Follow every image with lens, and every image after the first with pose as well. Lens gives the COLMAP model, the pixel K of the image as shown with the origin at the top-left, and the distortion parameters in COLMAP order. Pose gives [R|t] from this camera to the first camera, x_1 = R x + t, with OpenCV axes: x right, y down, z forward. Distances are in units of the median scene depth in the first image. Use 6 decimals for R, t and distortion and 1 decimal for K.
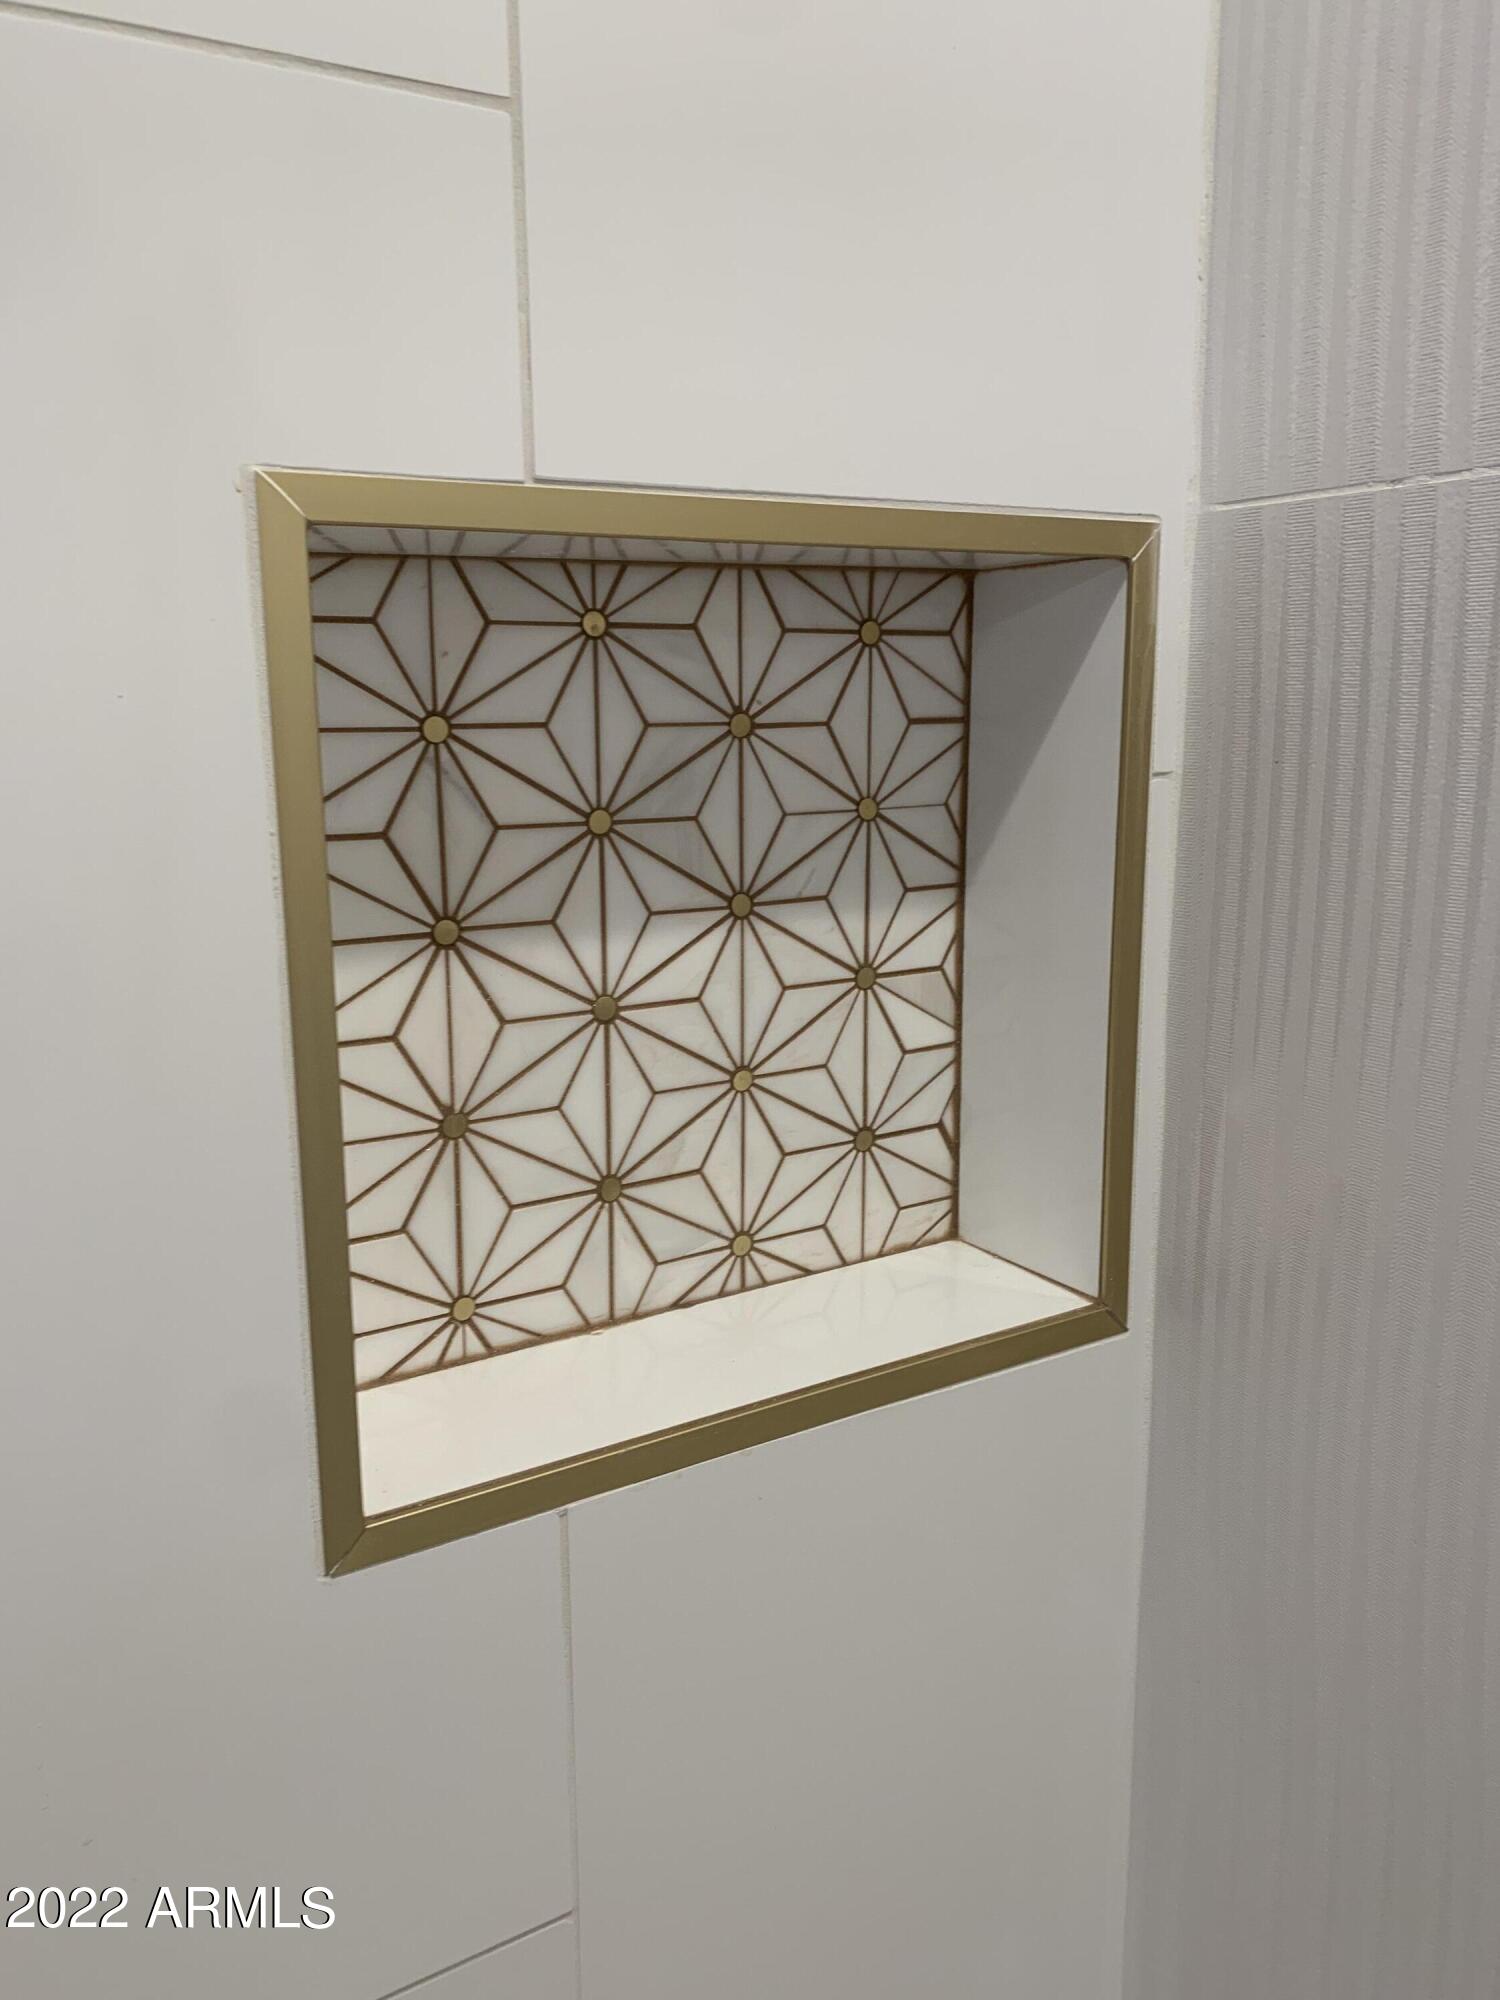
lens RADIAL K [[1506.3, 0, 751.5], [0, 1506.3, 998.7], [0, 0, 1]] dist [0.031169, -0.024760]
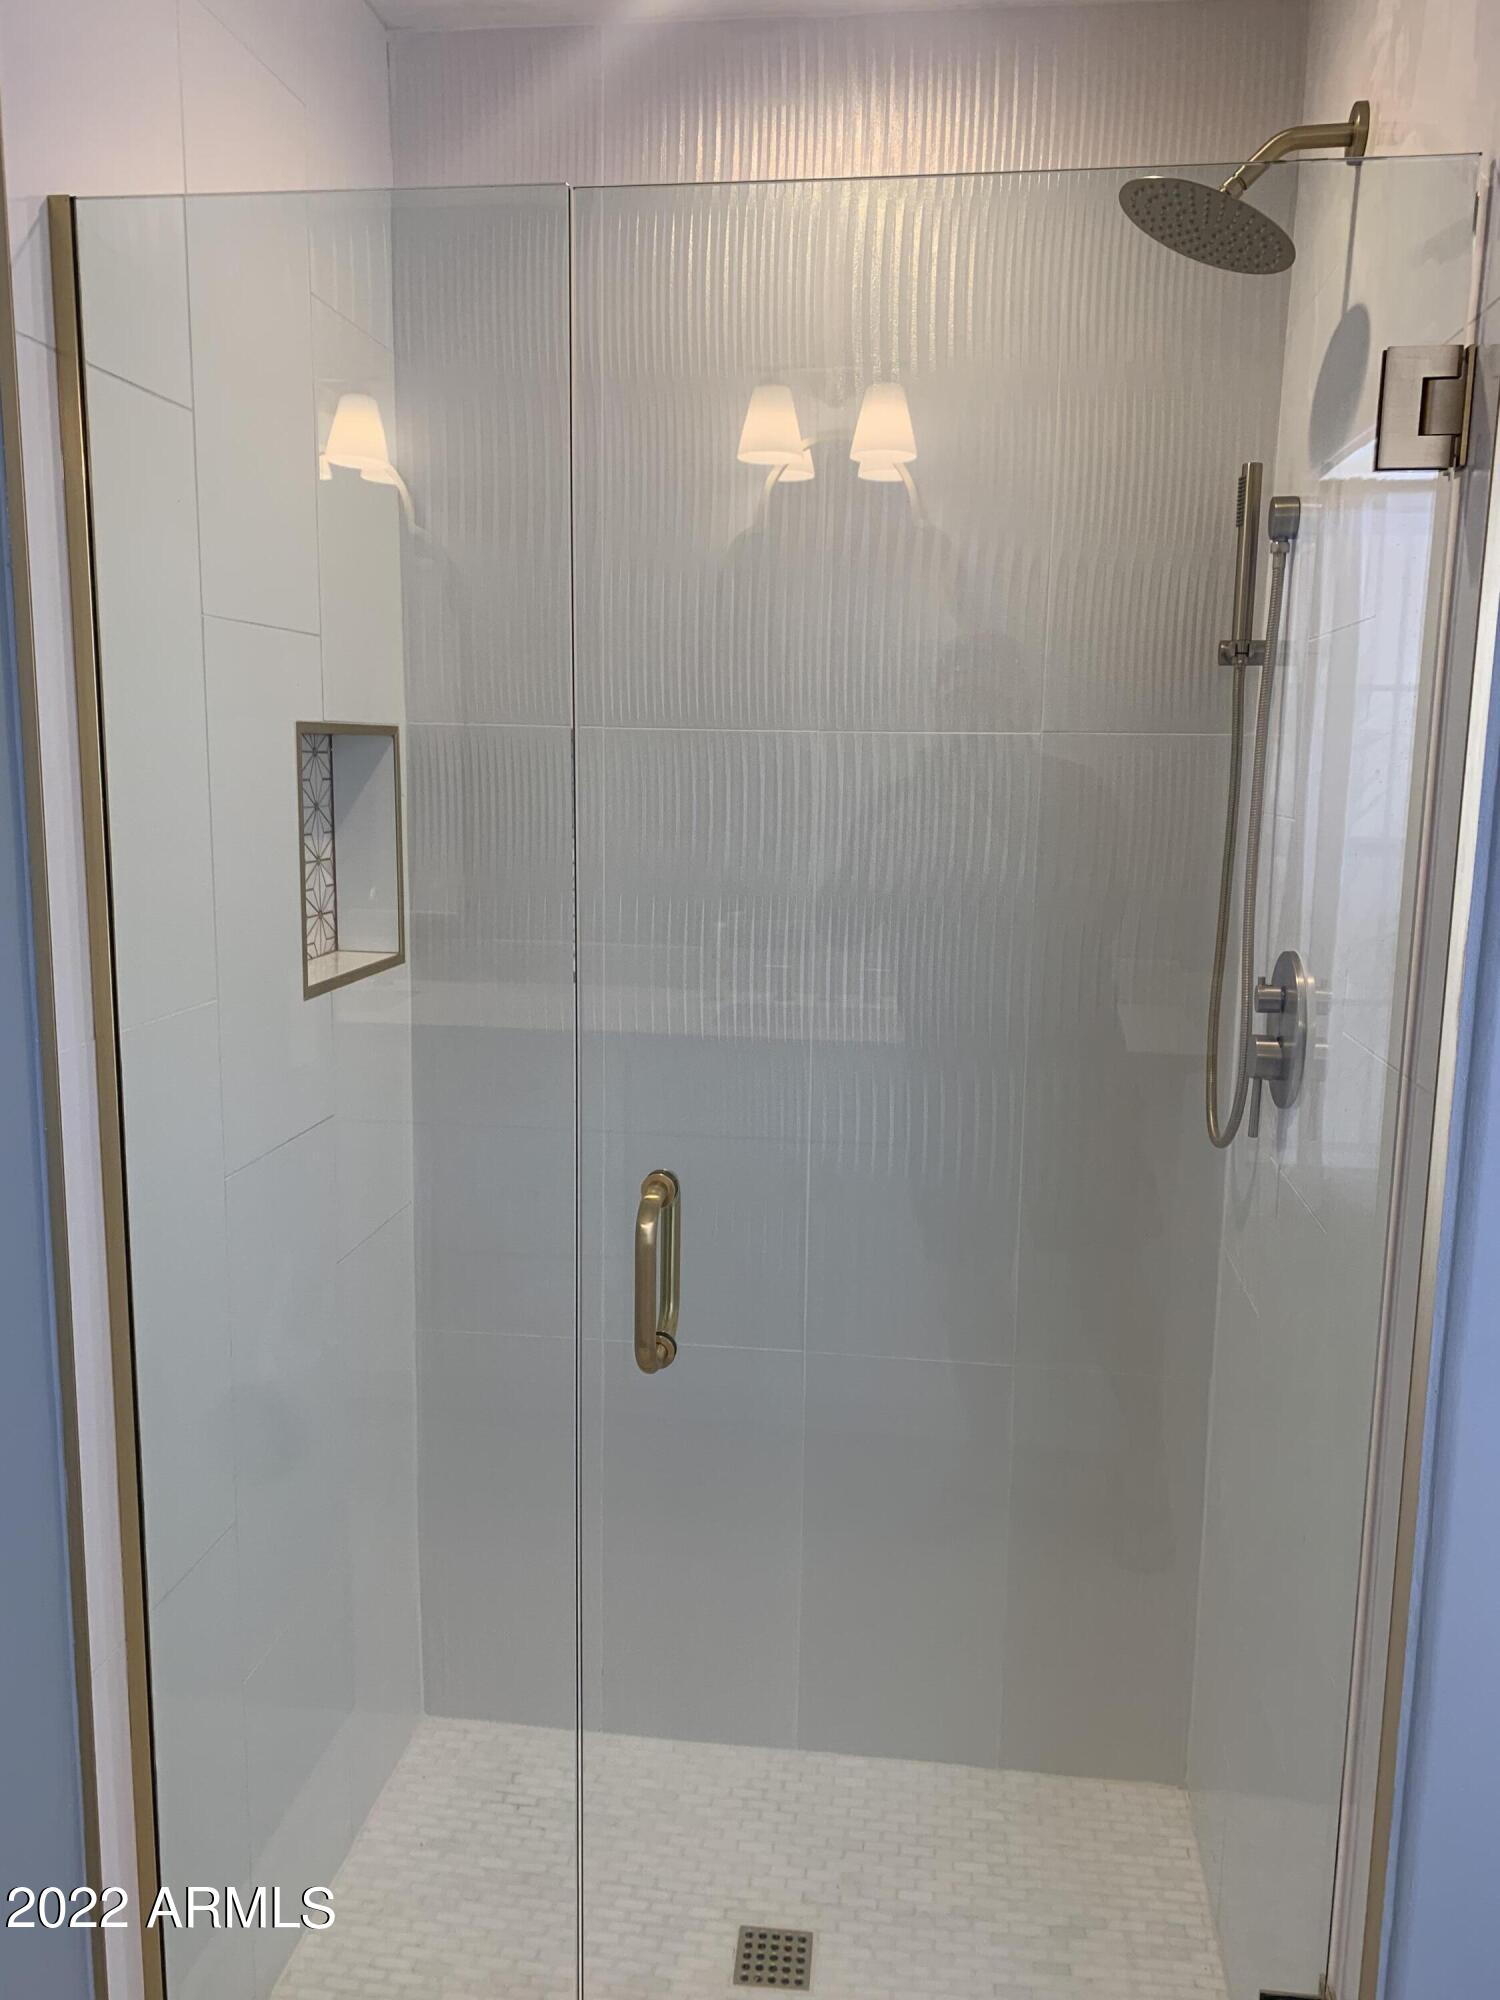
lens RADIAL K [[1506.3, 0, 744.2], [0, 1506.3, 998.3], [0, 0, 1]] dist [0.031169, -0.024760]
pose [[0.622482, -0.114694, 0.774184, -1.854977], [0.153951, 0.987821, 0.022560, 0.337403], [-0.767343, 0.105144, 0.632558, -1.650256]]
